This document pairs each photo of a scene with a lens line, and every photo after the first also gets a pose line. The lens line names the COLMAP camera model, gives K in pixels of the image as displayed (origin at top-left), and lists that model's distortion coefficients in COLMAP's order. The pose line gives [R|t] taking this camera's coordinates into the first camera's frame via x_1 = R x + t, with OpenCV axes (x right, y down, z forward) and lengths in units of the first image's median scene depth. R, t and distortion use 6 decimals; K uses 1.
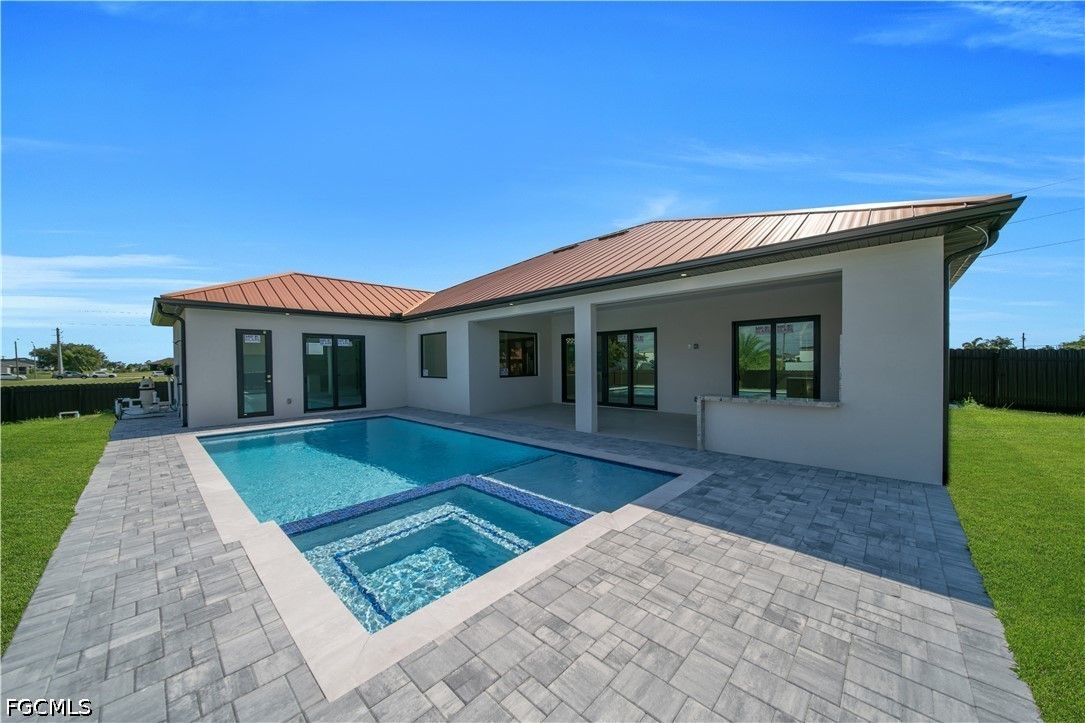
lens RADIAL K [[374.8, 0, 544.2], [0, 374.8, 363.4], [0, 0, 1]] dist [-0.001733, 0.000730]
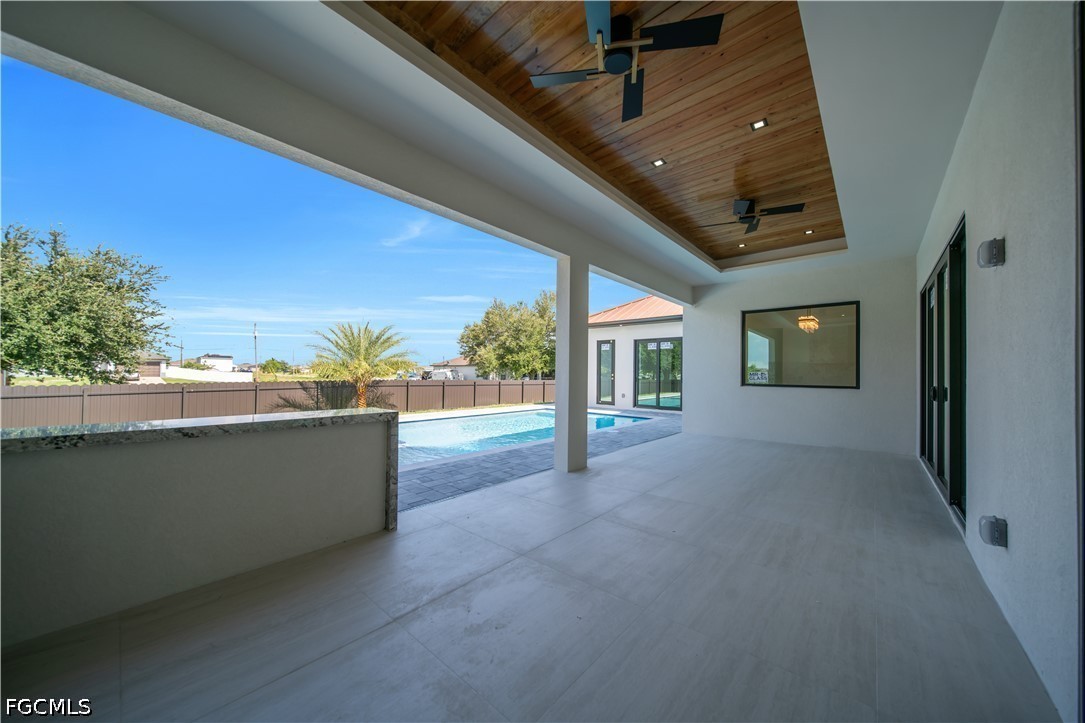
lens RADIAL K [[374.8, 0, 550.6], [0, 374.8, 366.6], [0, 0, 1]] dist [-0.001733, 0.000730]
pose [[0.031963, -0.001998, -0.999487, 1.749395], [-0.017935, 0.999836, -0.002572, 0.039000], [0.999328, 0.018008, 0.031922, 2.276378]]
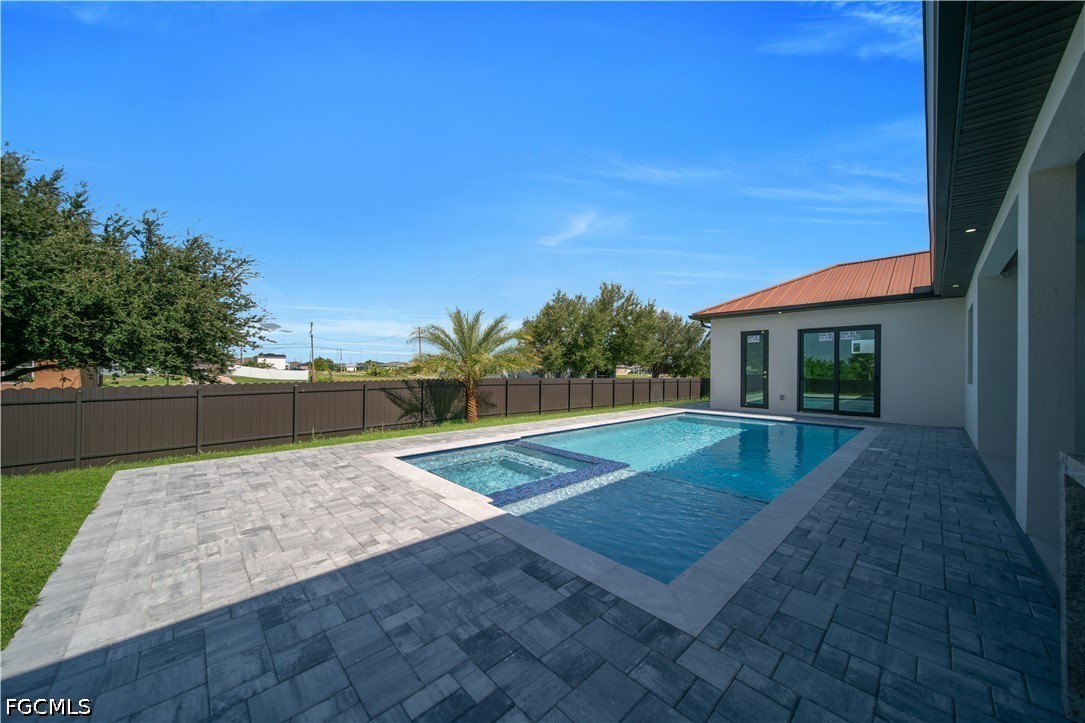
lens RADIAL K [[374.8, 0, 545.7], [0, 374.8, 371.1], [0, 0, 1]] dist [-0.001733, 0.000730]
pose [[-0.050614, 0.015253, -0.998602, 1.168350], [-0.015365, 0.999753, 0.016050, 0.071842], [0.998600, 0.016156, -0.050367, 1.293348]]
